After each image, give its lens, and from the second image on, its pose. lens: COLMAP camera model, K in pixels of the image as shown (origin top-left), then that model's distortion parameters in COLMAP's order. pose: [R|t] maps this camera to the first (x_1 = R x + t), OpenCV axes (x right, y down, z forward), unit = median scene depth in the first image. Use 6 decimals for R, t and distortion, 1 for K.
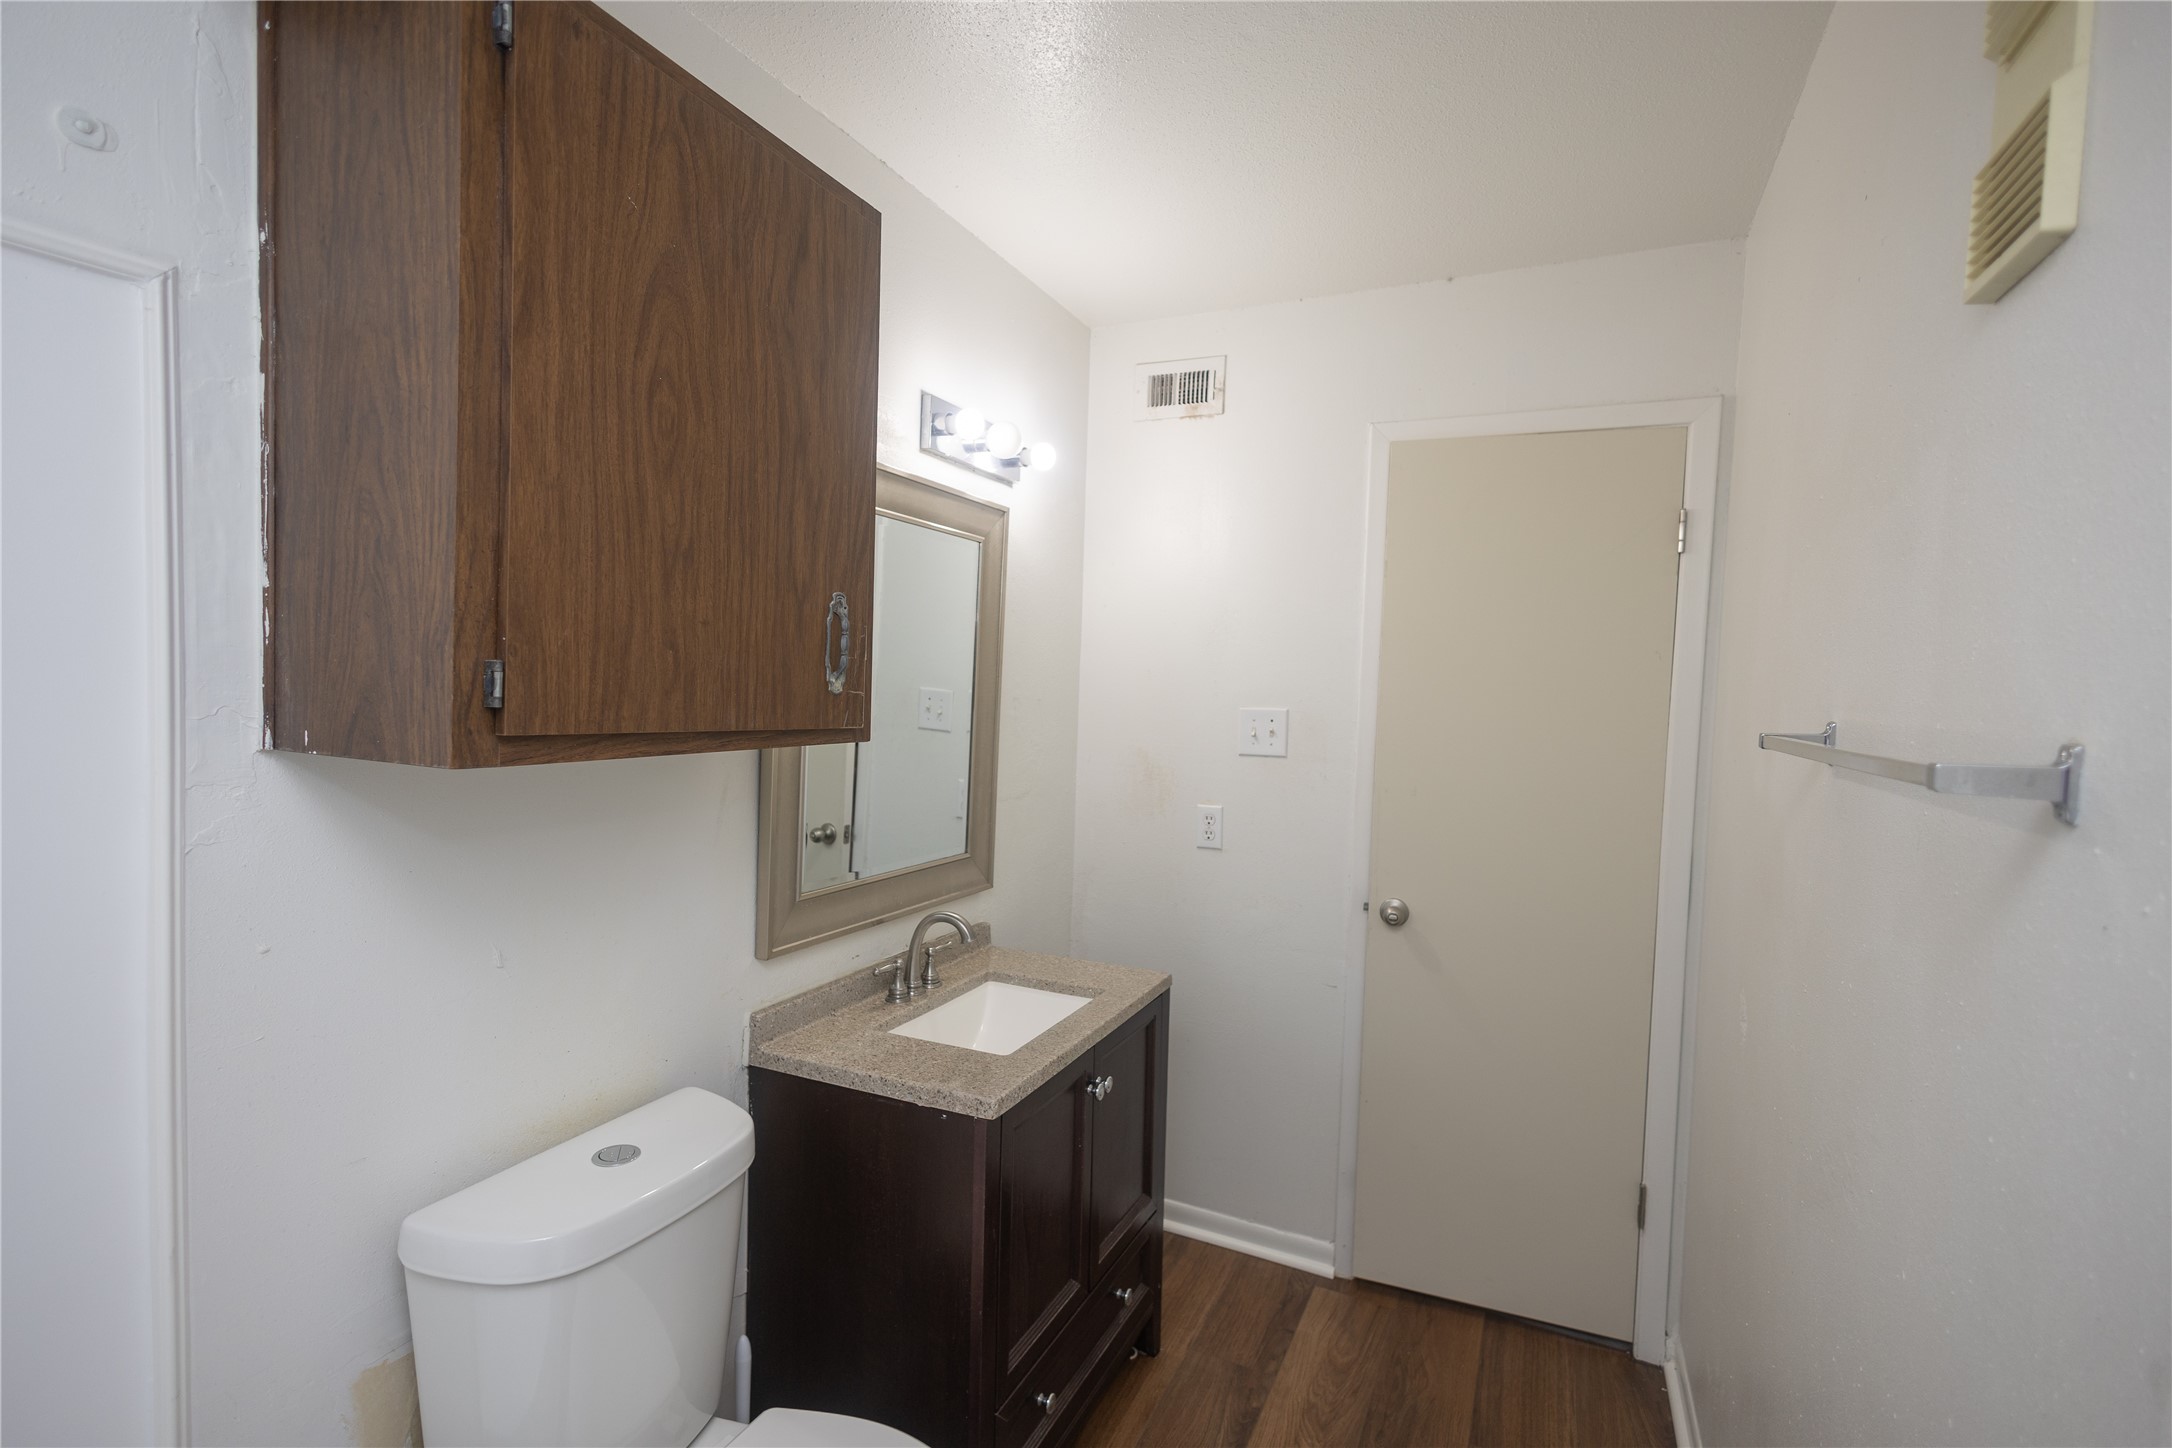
lens RADIAL K [[1013.2, 0, 1090.7], [0, 1013.2, 729.1], [0, 0, 1]] dist [0.013860, -0.005707]
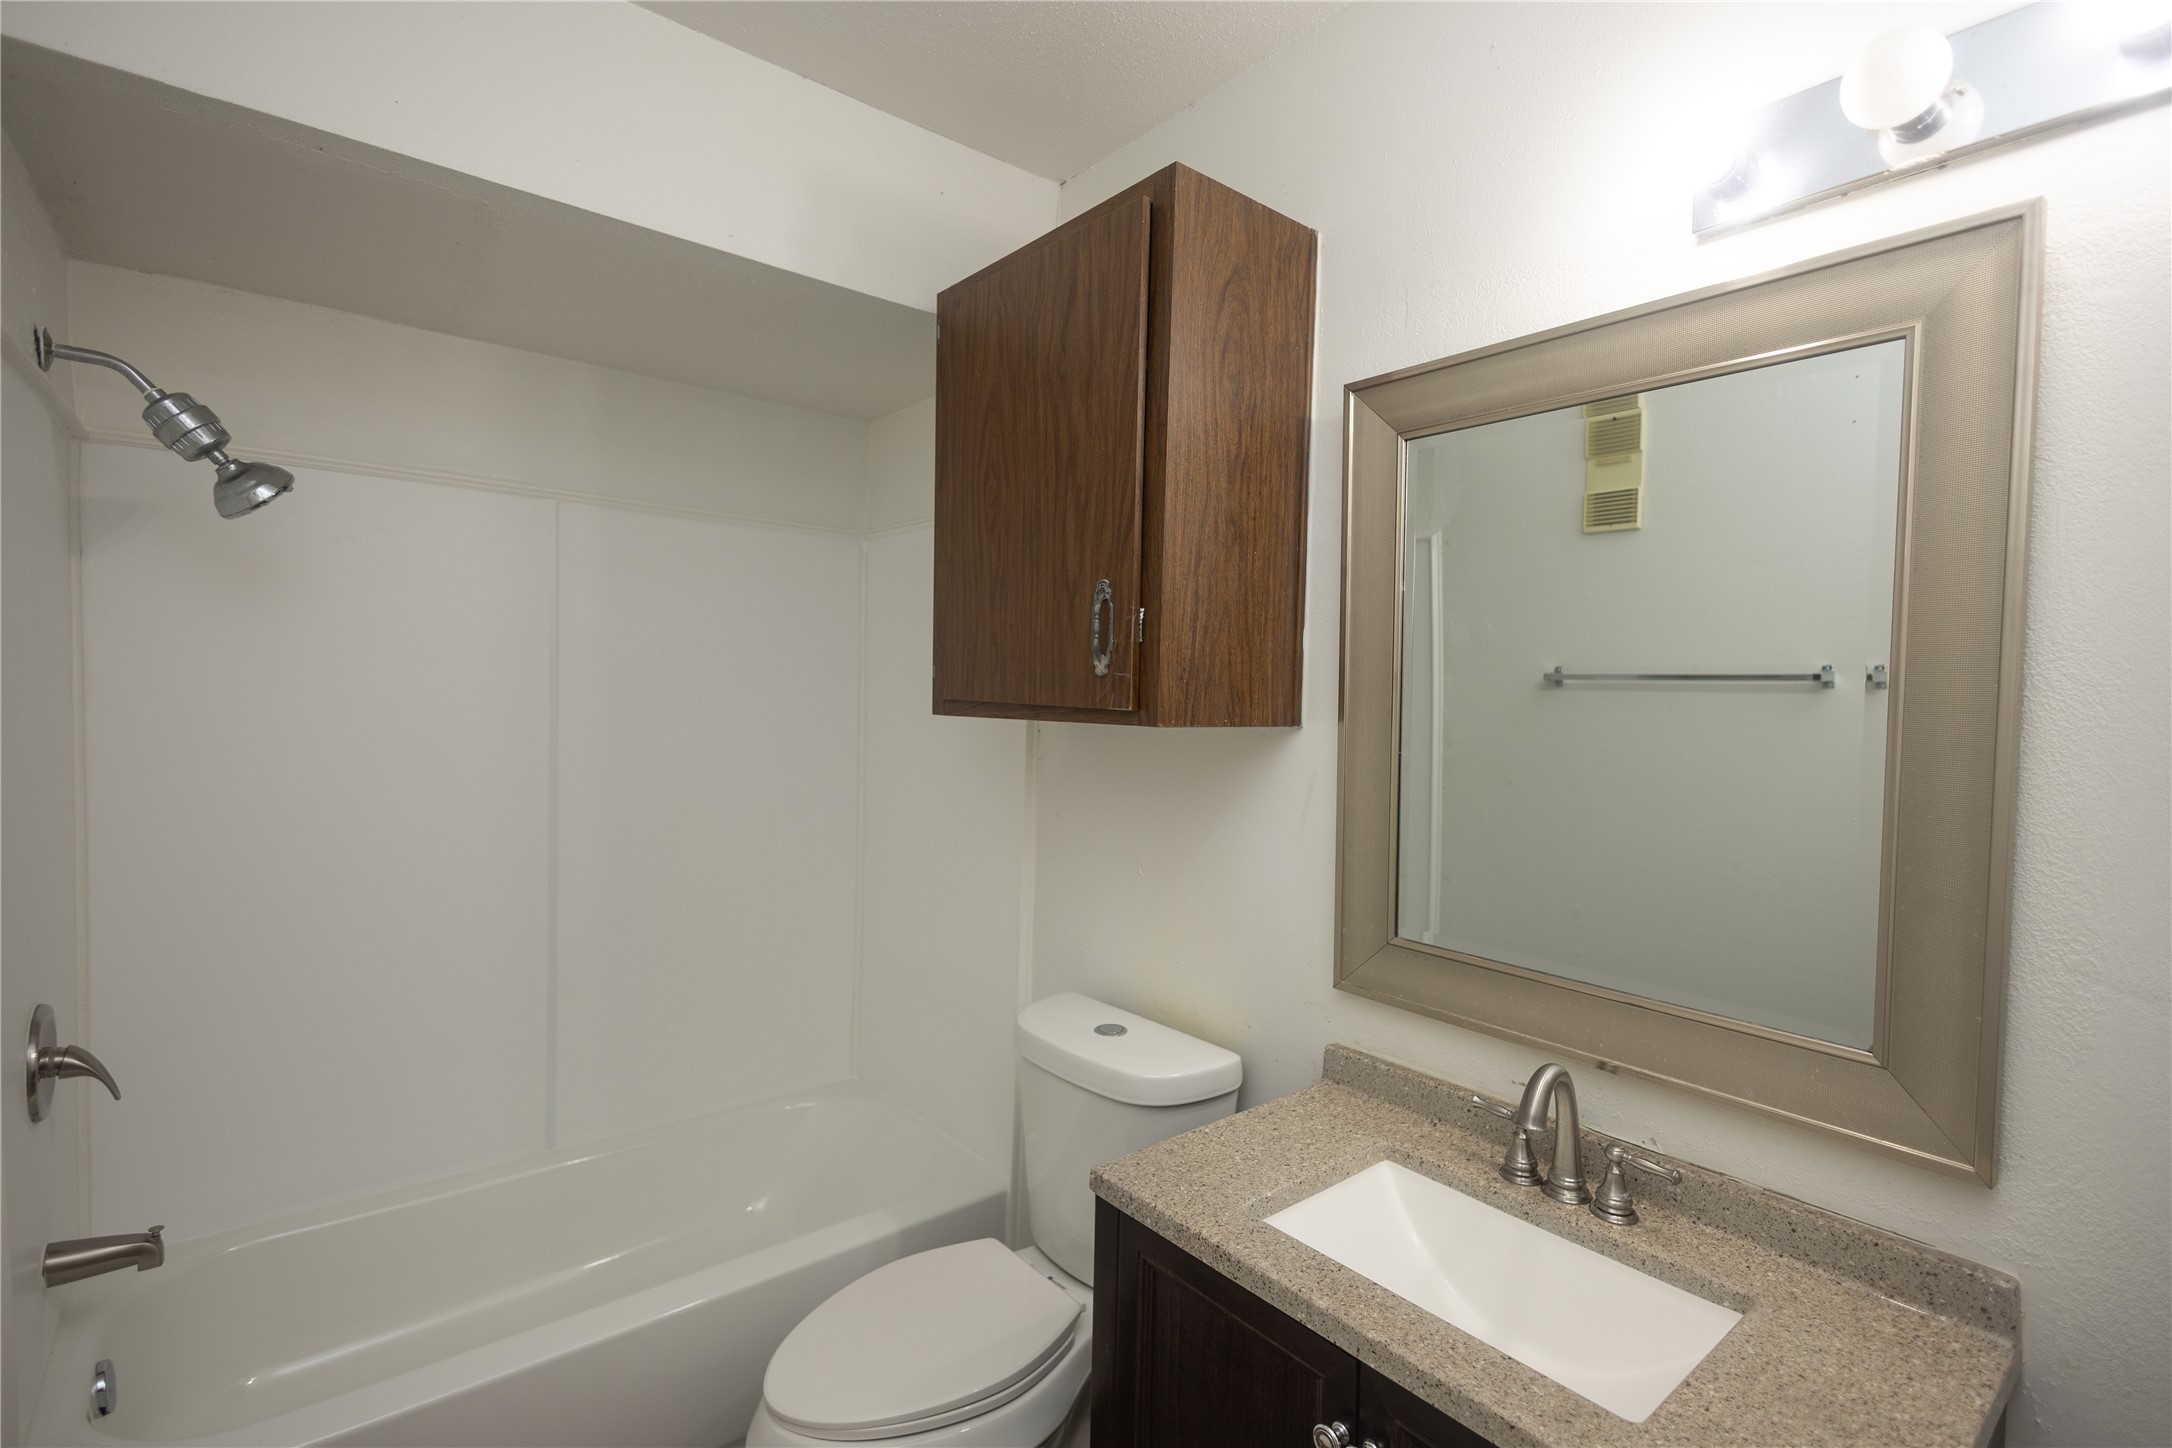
lens RADIAL K [[1013.2, 0, 1093.9], [0, 1013.2, 727.3], [0, 0, 1]] dist [0.013860, -0.005707]
pose [[-0.433362, -0.009277, -0.901172, 0.783449], [-0.073823, 0.996952, 0.025238, -0.007981], [0.898191, 0.077465, -0.432726, 1.619714]]
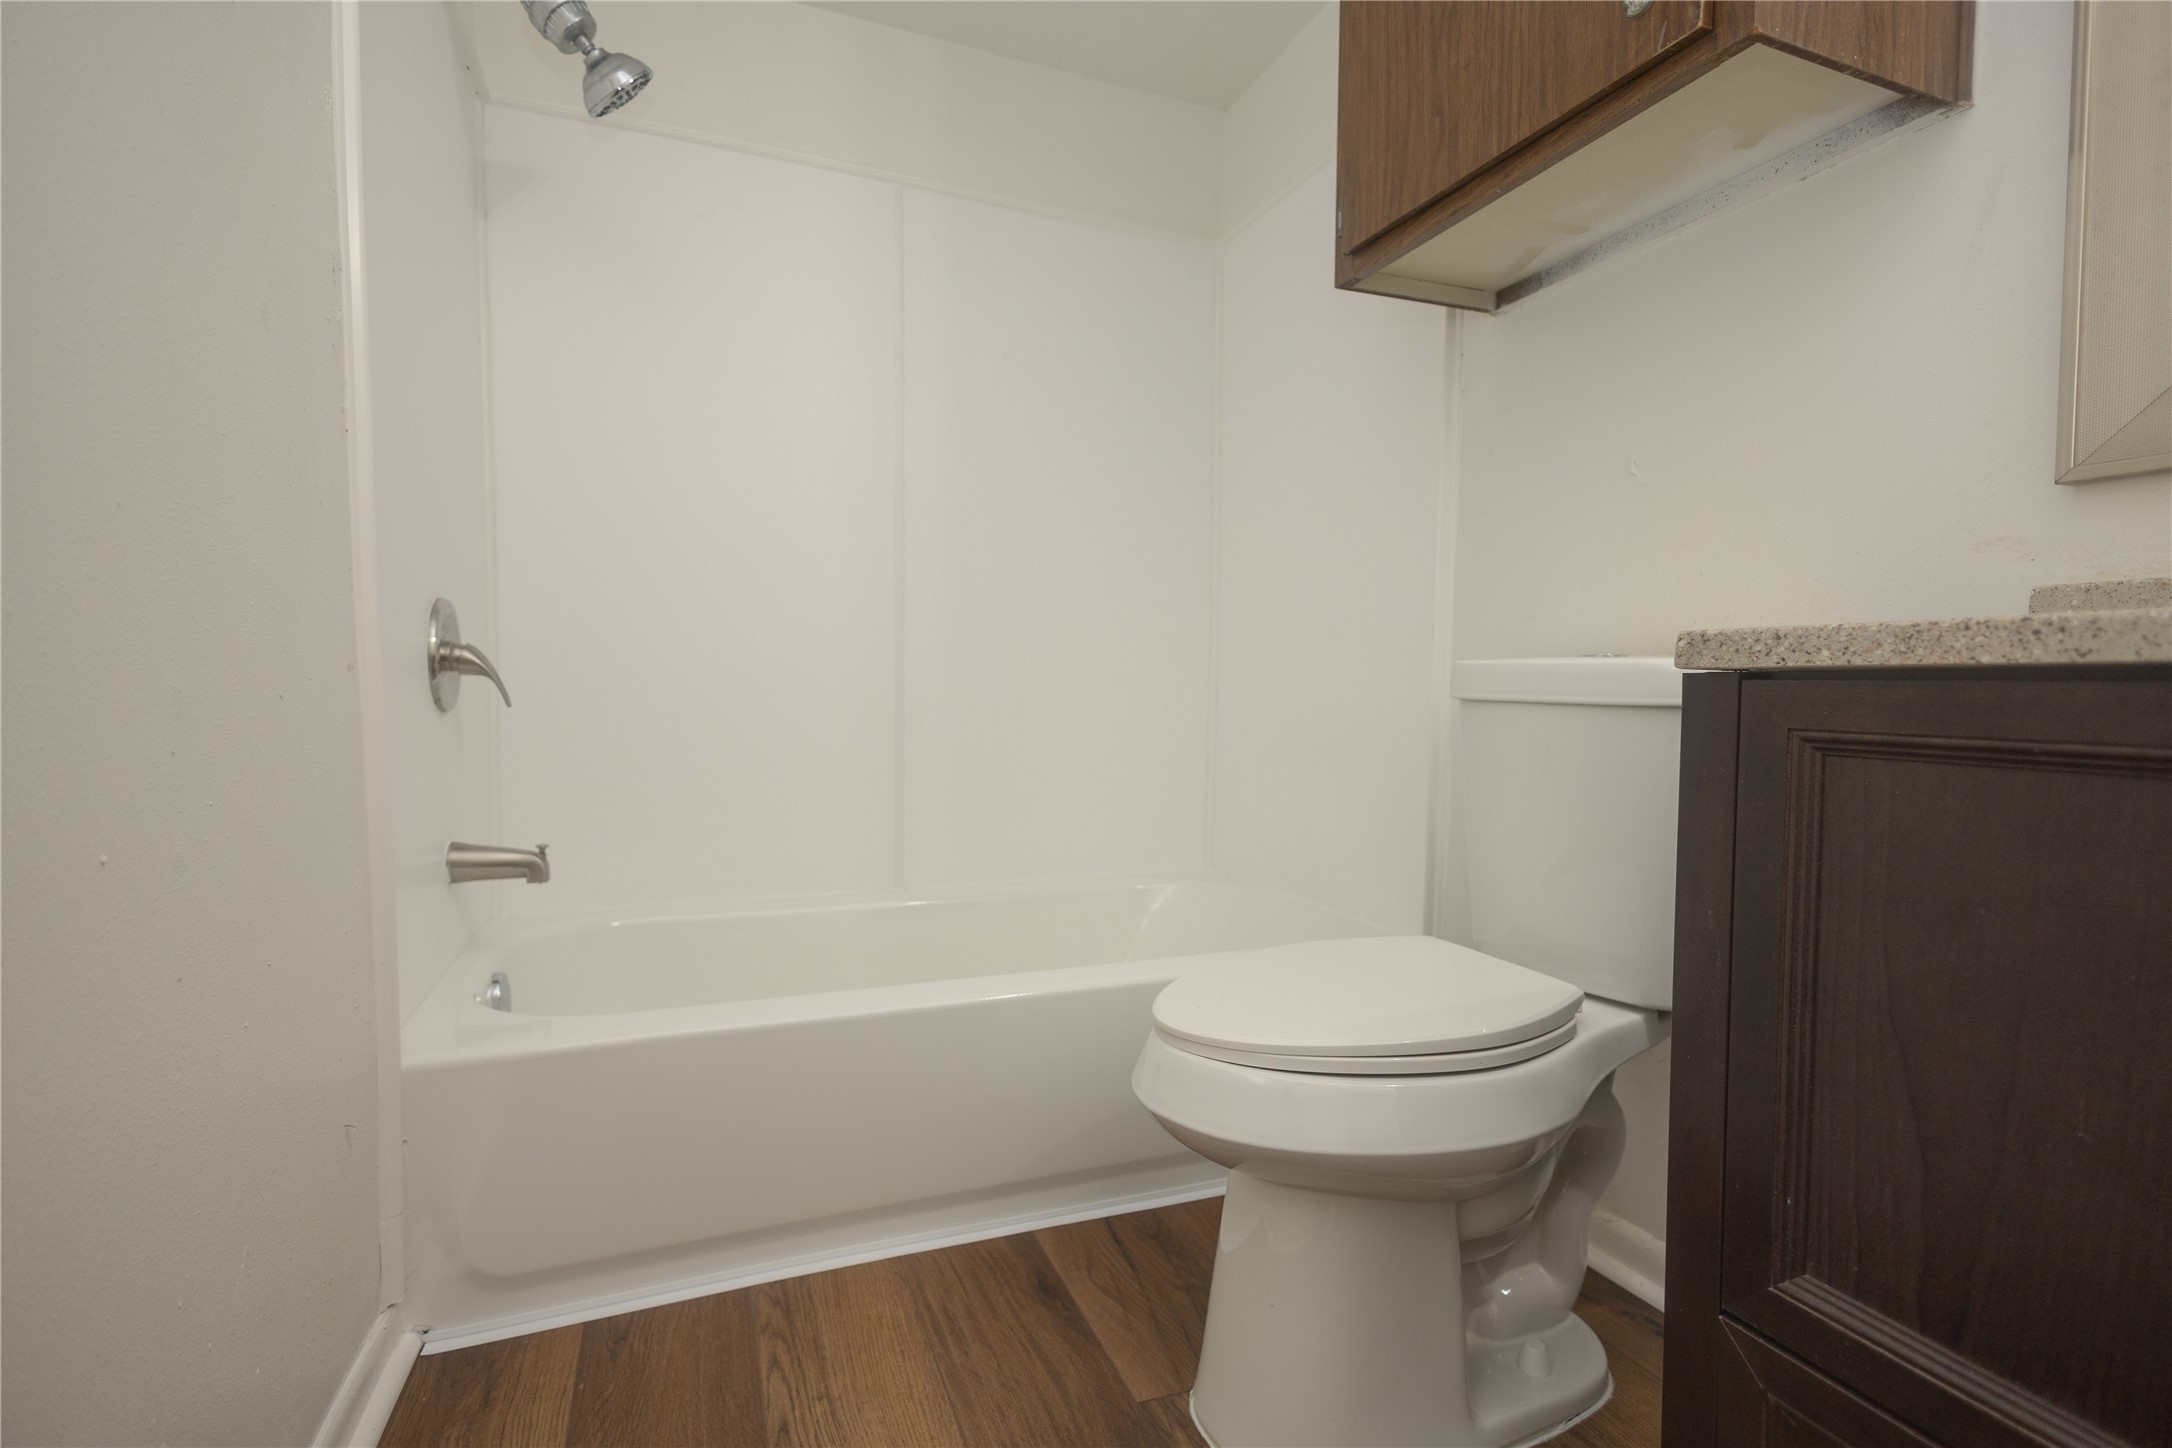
lens RADIAL K [[1013.2, 0, 1081.5], [0, 1013.2, 735.6], [0, 0, 1]] dist [0.013860, -0.005707]
pose [[-0.687552, -0.000609, -0.726135, 0.584464], [-0.060618, 0.996557, 0.056561, 0.495804], [0.723601, 0.082906, -0.685222, 1.387570]]
